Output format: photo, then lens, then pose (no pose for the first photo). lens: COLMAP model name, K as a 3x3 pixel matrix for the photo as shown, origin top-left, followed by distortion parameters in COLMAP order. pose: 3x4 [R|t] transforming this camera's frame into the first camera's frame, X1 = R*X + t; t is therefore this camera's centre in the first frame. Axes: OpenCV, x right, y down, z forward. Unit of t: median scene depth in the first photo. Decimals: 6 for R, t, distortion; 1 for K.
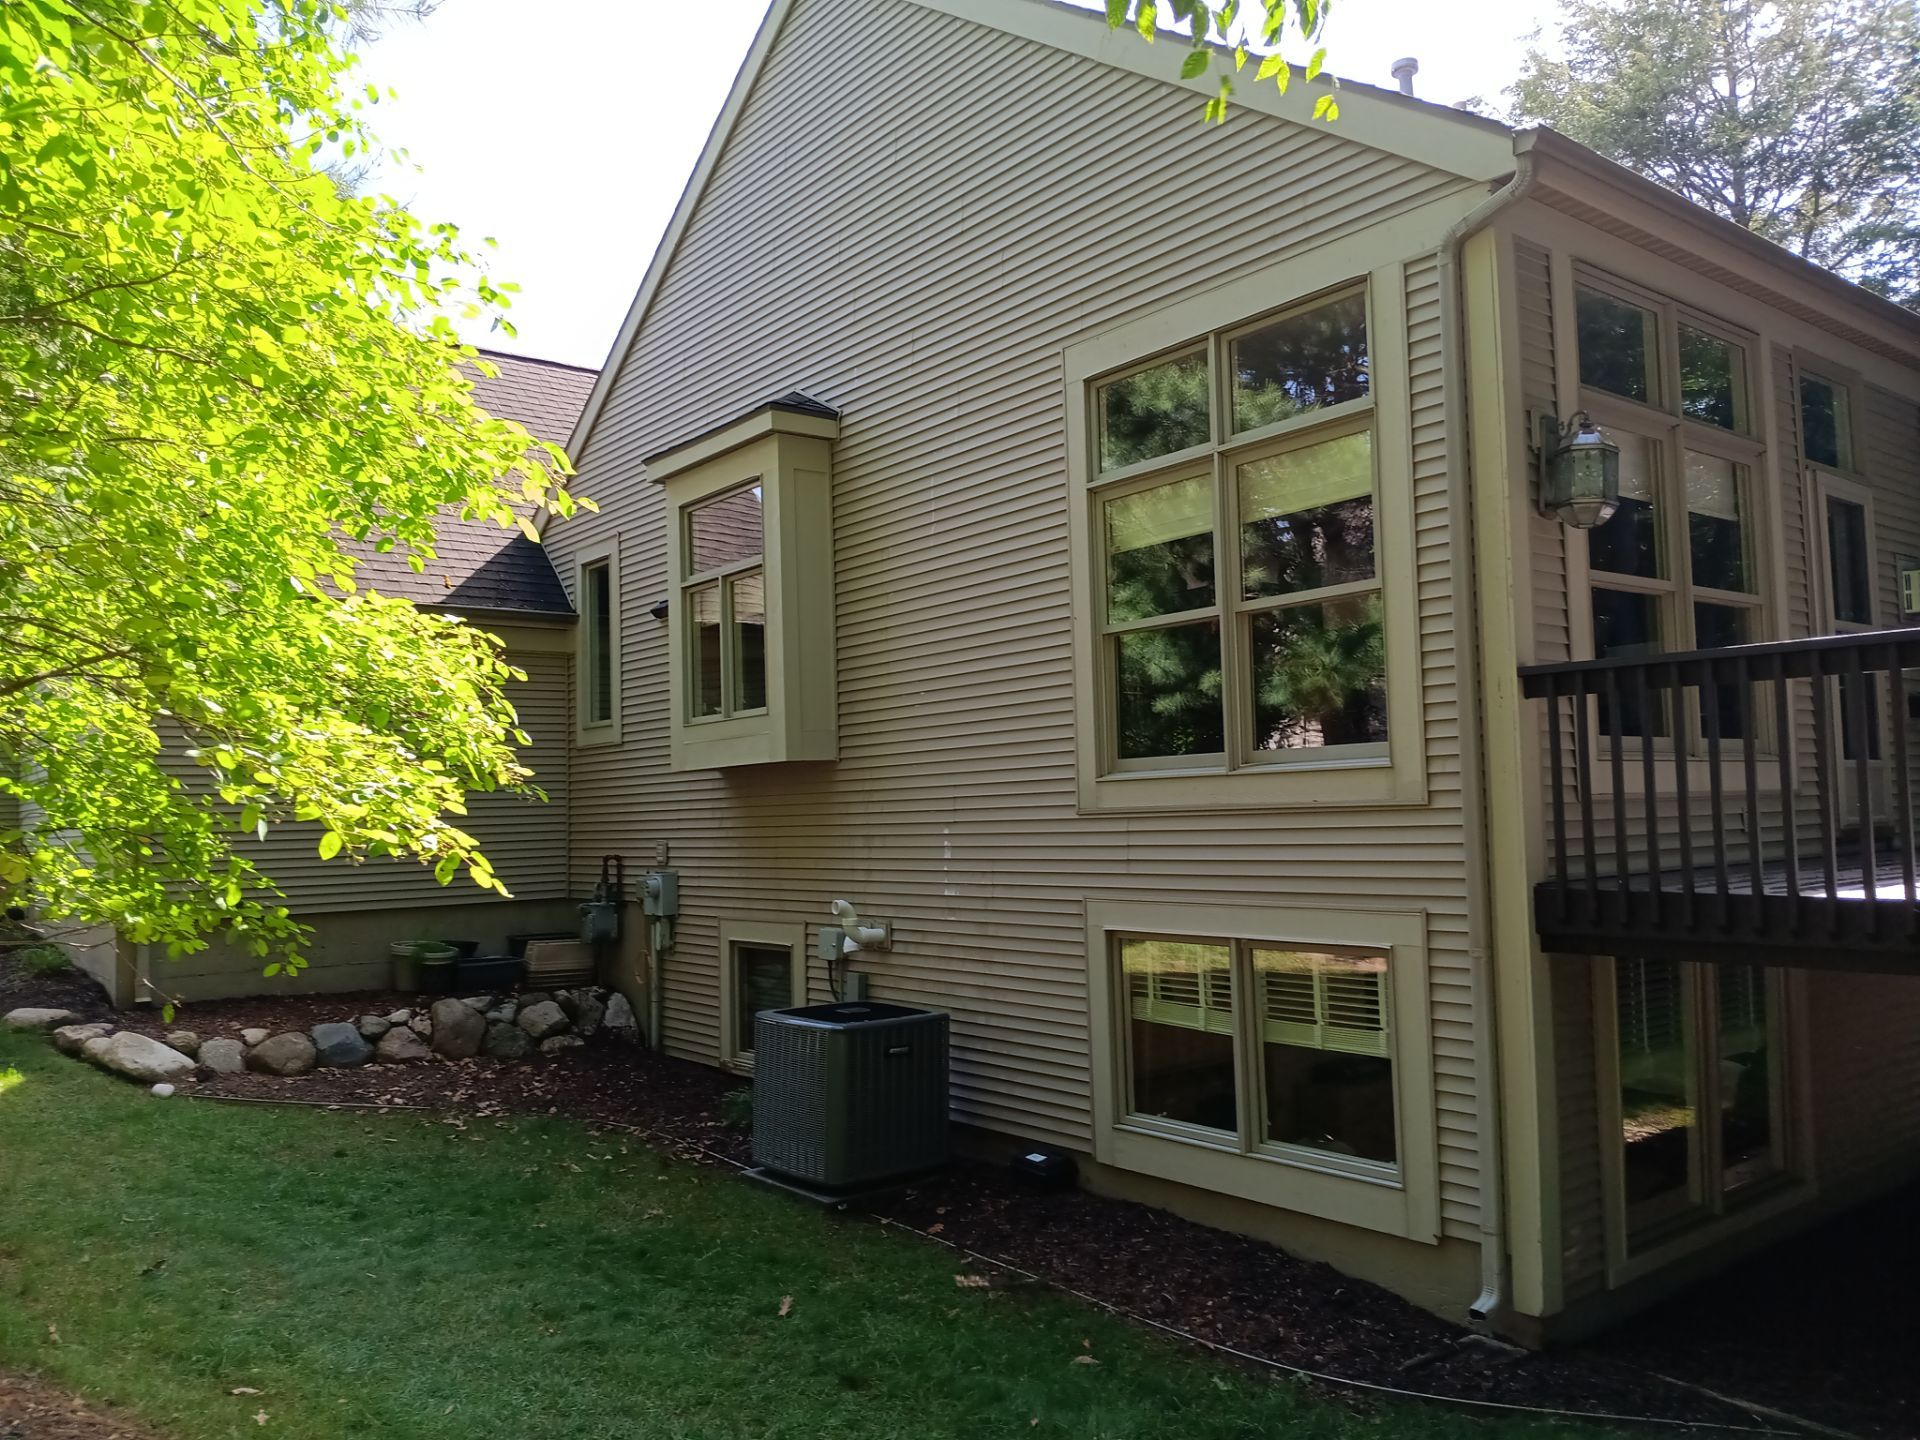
lens RADIAL K [[1476.7, 0, 960.0], [0, 1476.7, 720.0], [0, 0, 1]] dist [0.004585, -0.042057]
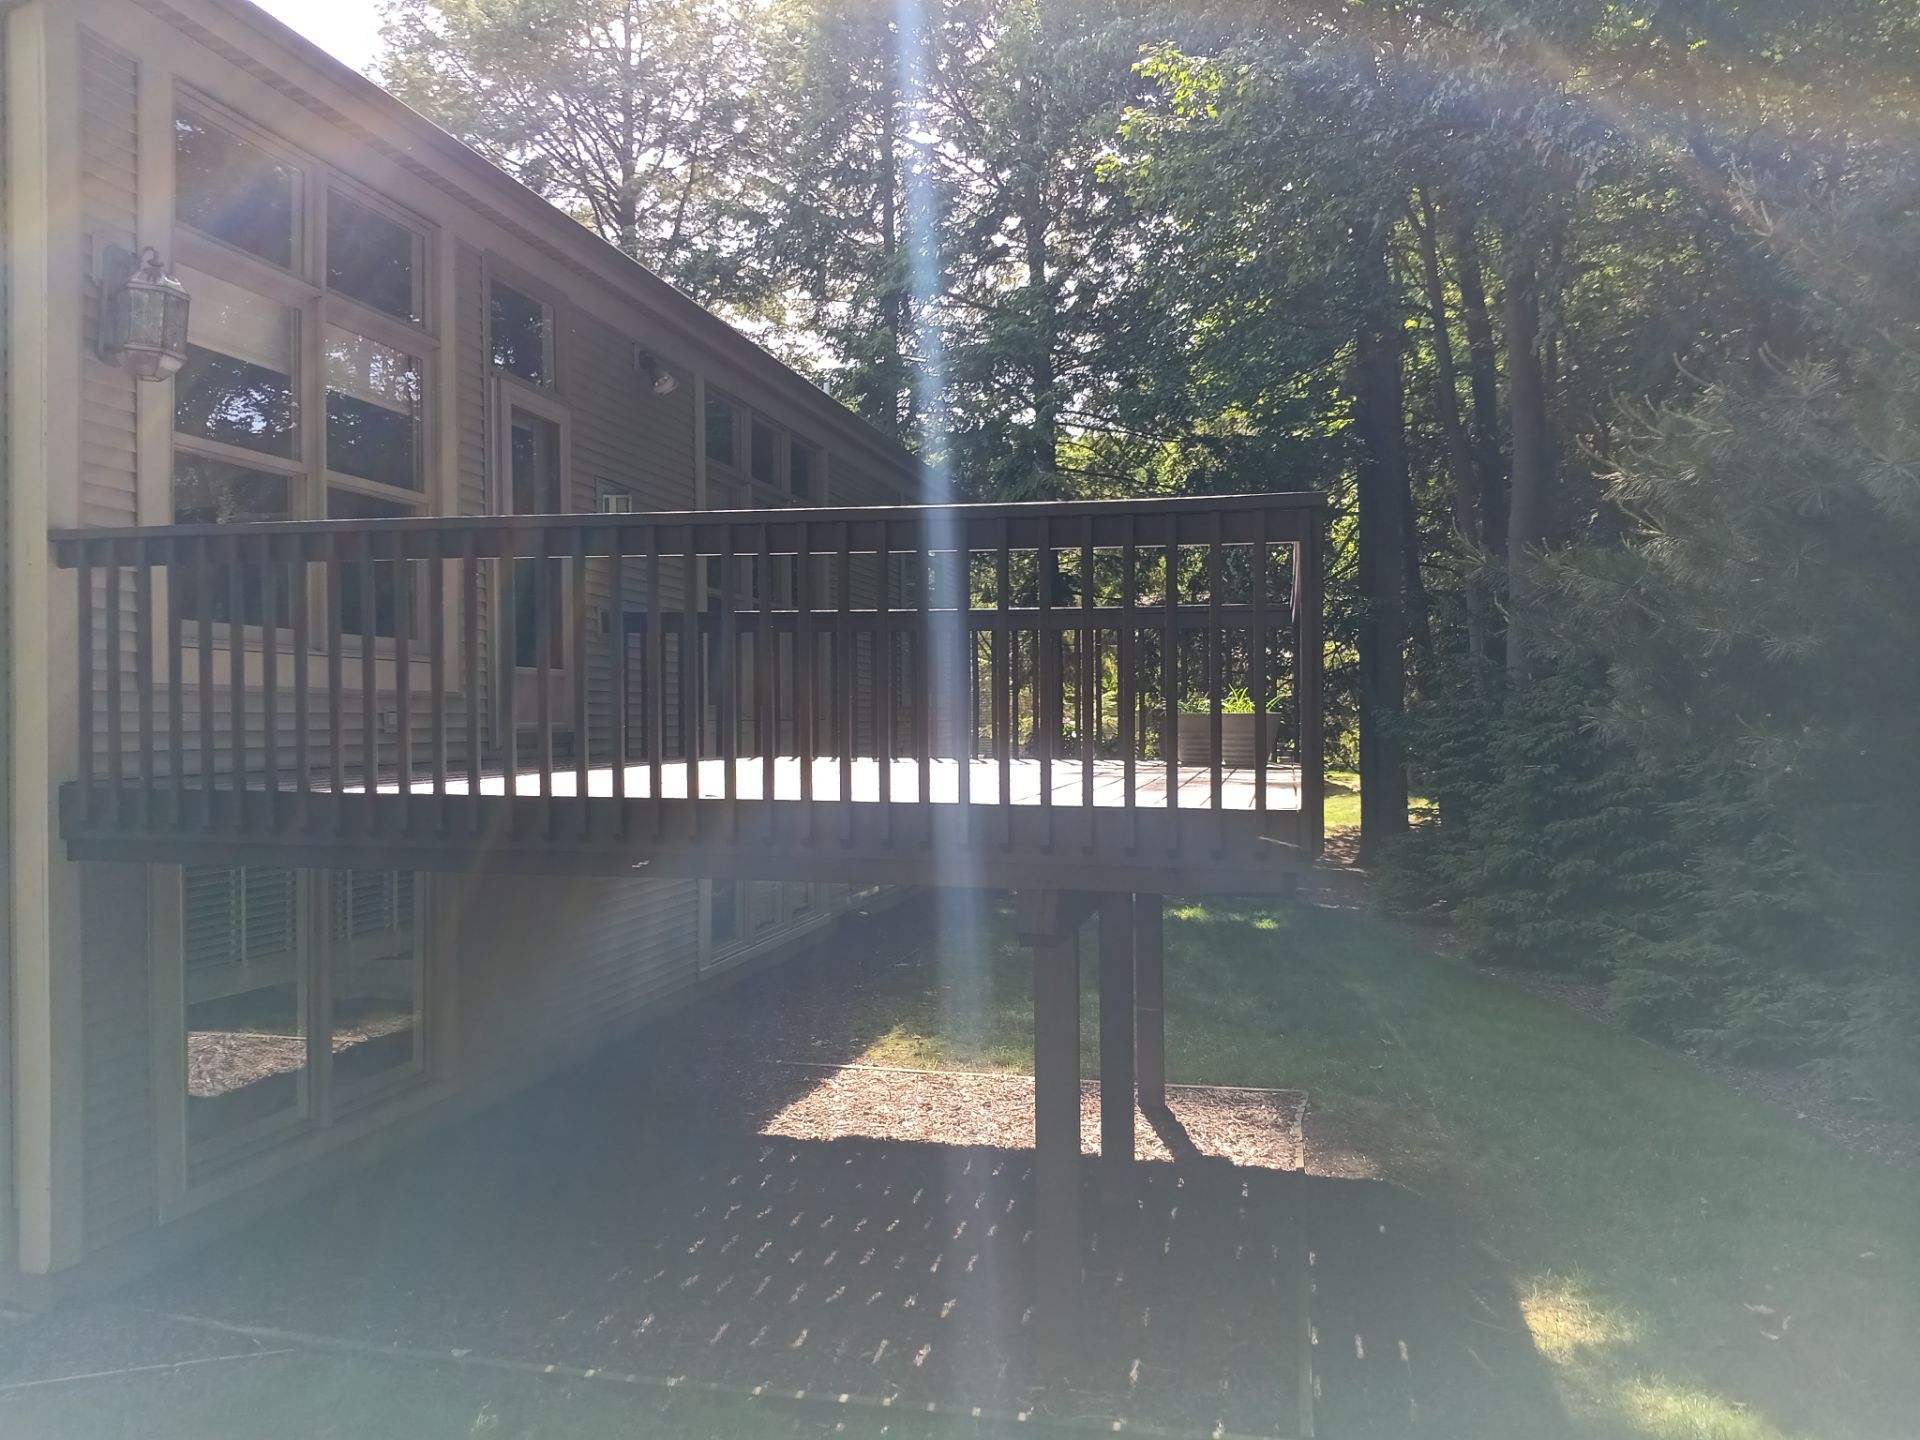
lens RADIAL K [[1481.5, 0, 960.0], [0, 1481.5, 720.0], [0, 0, 1]] dist [-0.005099, -0.010164]
pose [[0.776902, 0.021056, 0.629270, 0.286879], [-0.055498, 0.997841, 0.035130, 0.016577], [-0.627171, -0.062216, 0.776393, -0.001247]]
